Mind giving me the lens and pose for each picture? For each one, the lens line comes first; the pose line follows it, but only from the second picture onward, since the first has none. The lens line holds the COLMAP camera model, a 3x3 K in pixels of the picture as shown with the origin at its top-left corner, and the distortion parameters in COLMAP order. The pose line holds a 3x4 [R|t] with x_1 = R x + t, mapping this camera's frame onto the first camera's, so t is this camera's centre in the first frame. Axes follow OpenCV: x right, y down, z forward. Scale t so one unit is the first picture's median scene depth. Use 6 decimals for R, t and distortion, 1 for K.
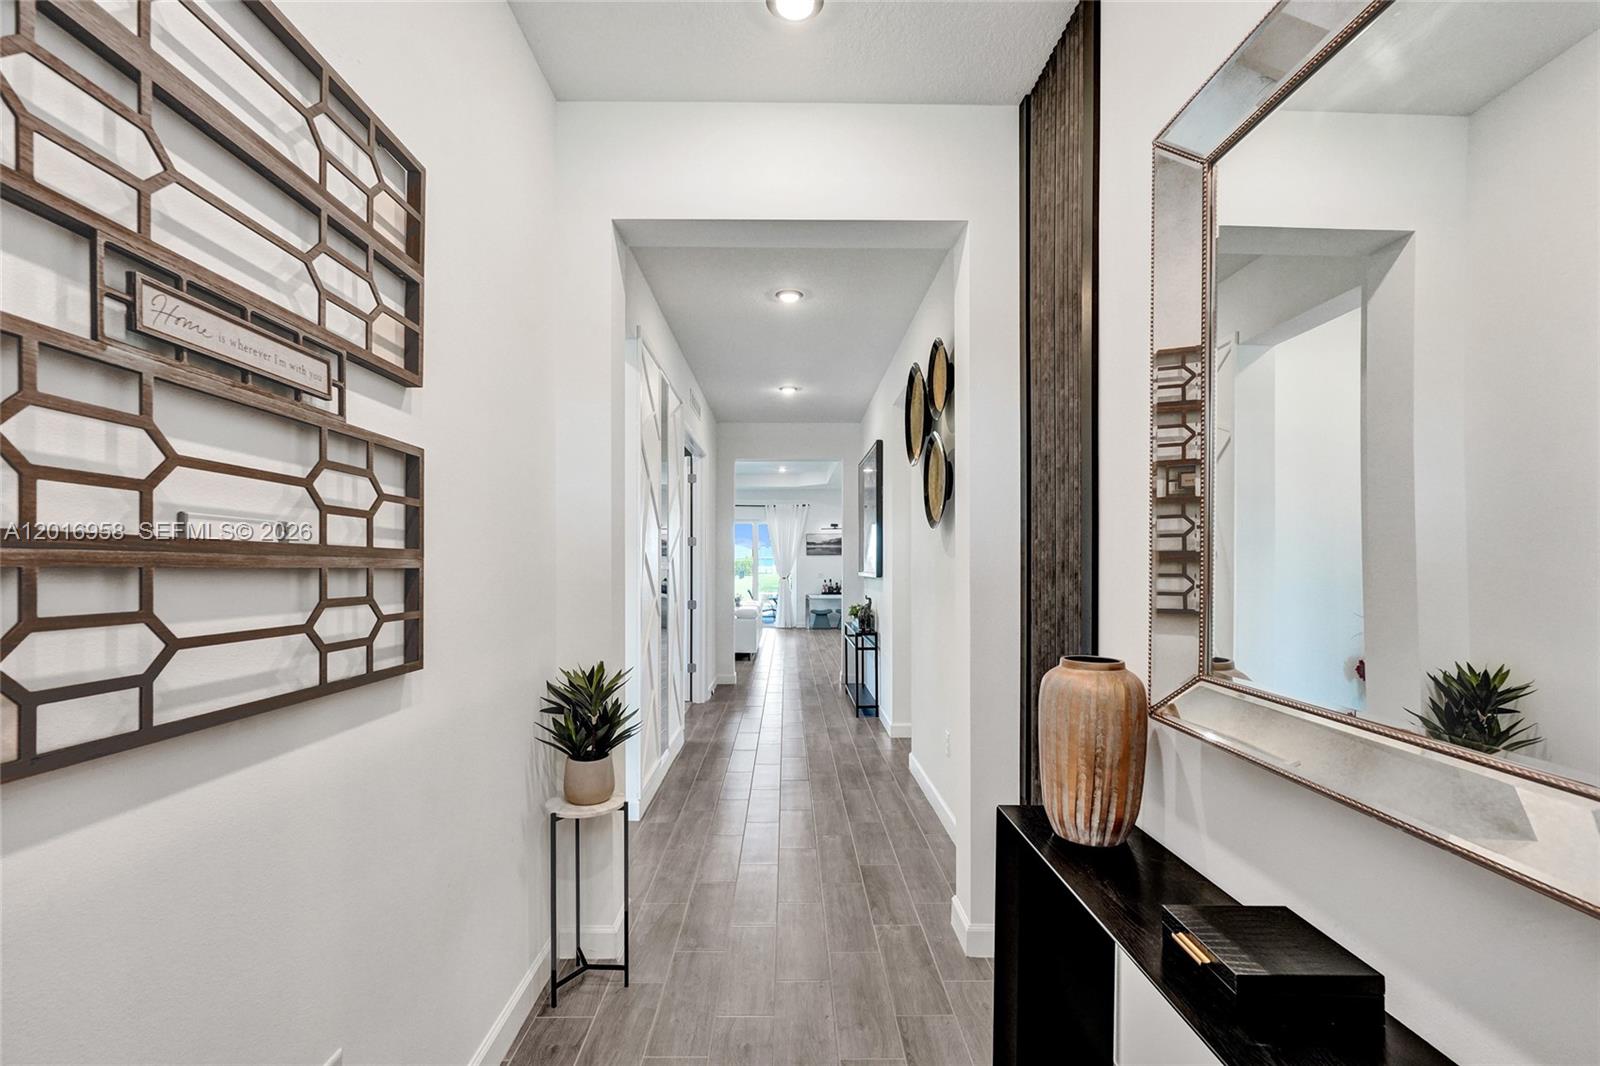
lens RADIAL K [[707.0, 0, 800.0], [0, 707.0, 533.0], [0, 0, 1]] dist [-0.002726, 0.000039]
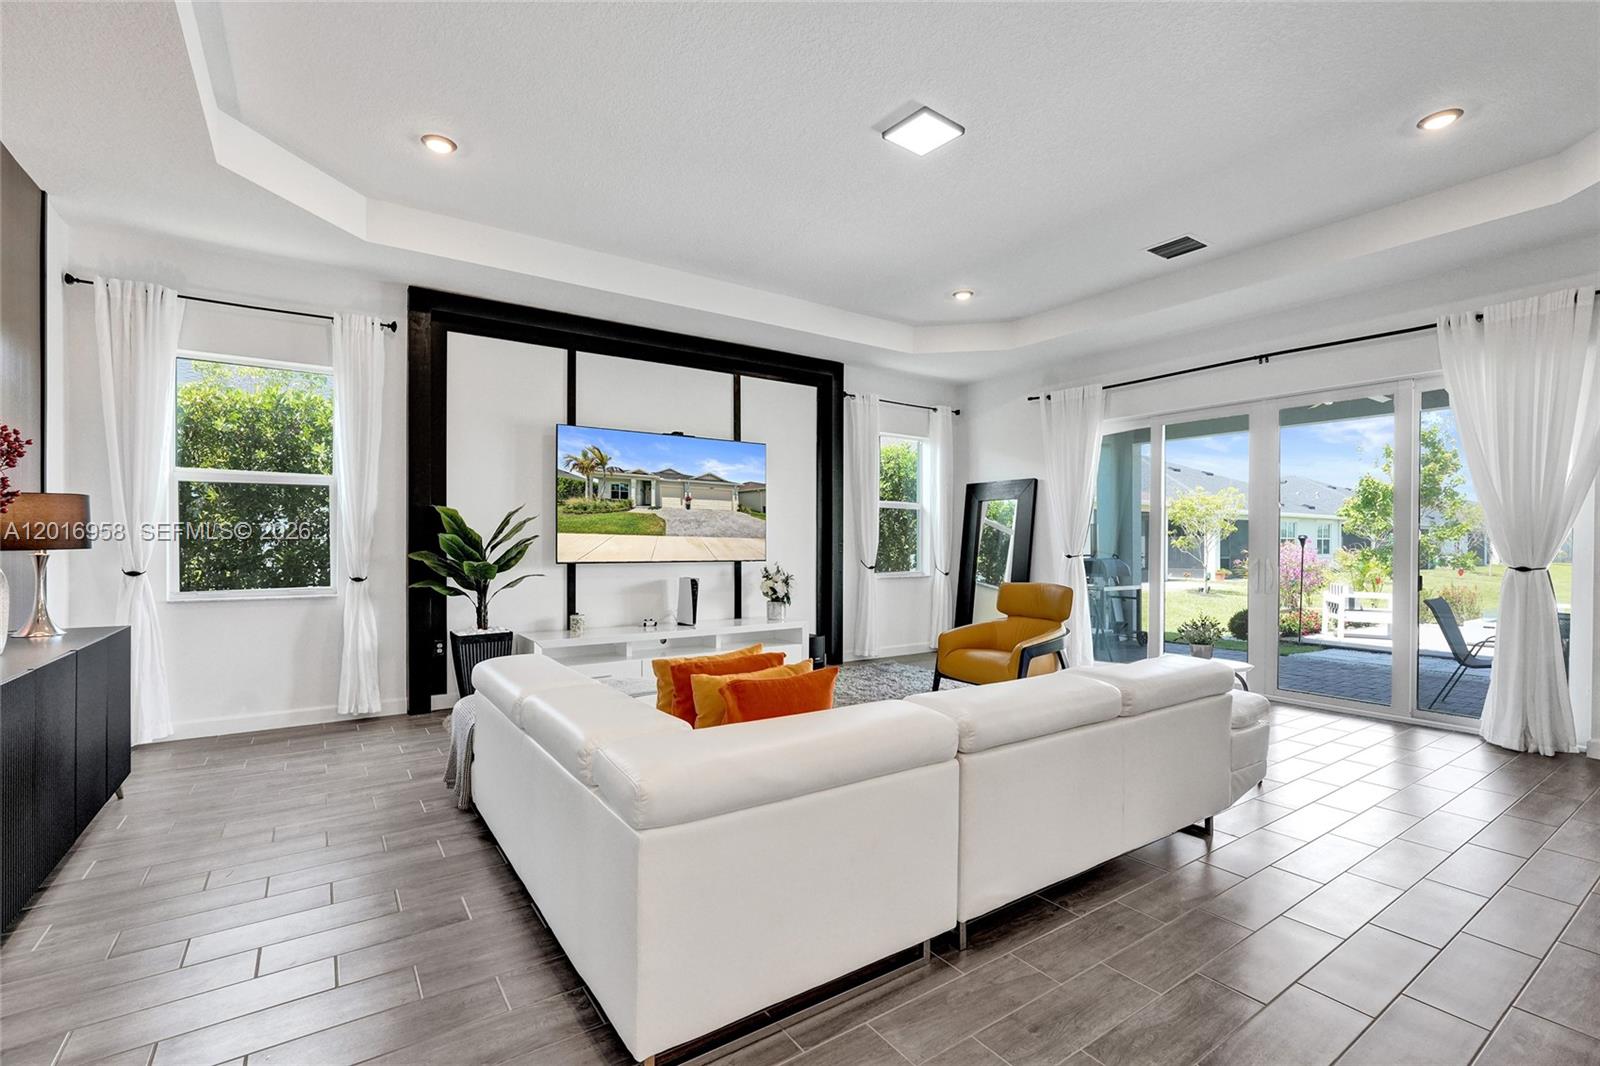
lens RADIAL K [[707.0, 0, 800.0], [0, 707.0, 533.0], [0, 0, 1]] dist [-0.002726, 0.000039]
pose [[0.550937, -0.010813, -0.834477, 0.109701], [0.032805, 0.999424, 0.008708, 0.084986], [0.833902, -0.032172, 0.550974, 1.321531]]
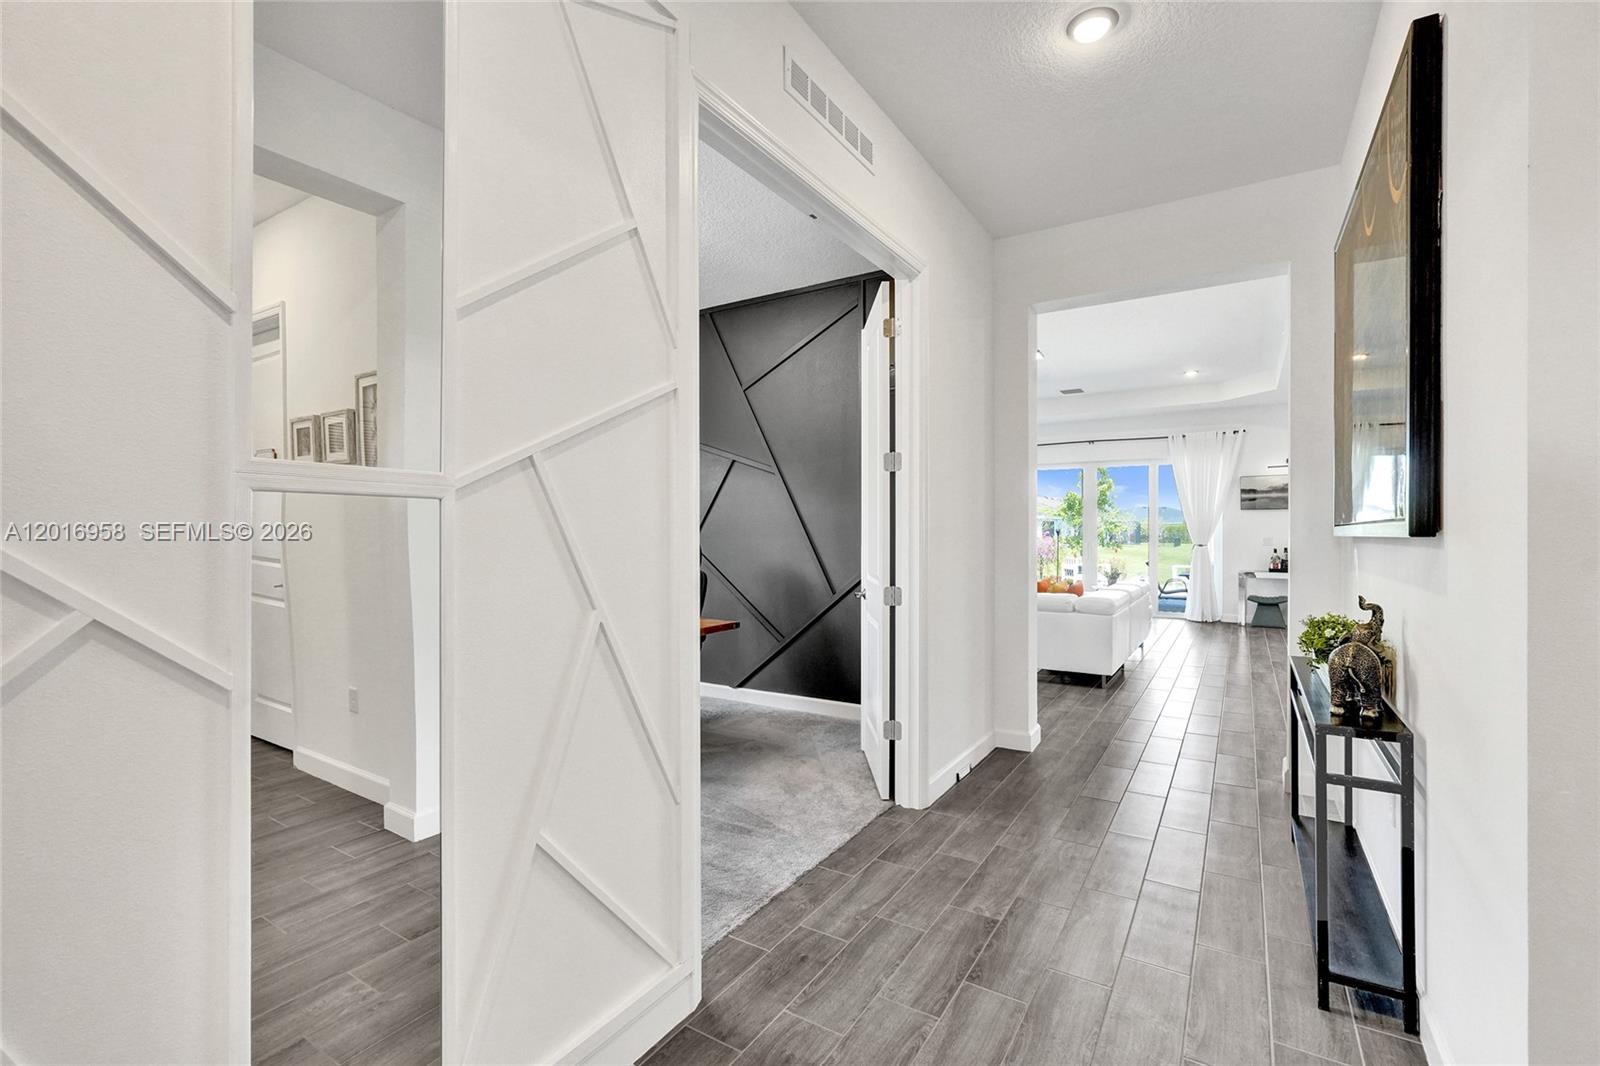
lens RADIAL K [[707.0, 0, 800.0], [0, 707.0, 533.0], [0, 0, 1]] dist [-0.002726, 0.000039]
pose [[0.837982, -0.001972, -0.545694, 0.050344], [0.026957, 0.998922, 0.037787, 0.038178], [0.545031, -0.046375, 0.837132, 0.548474]]
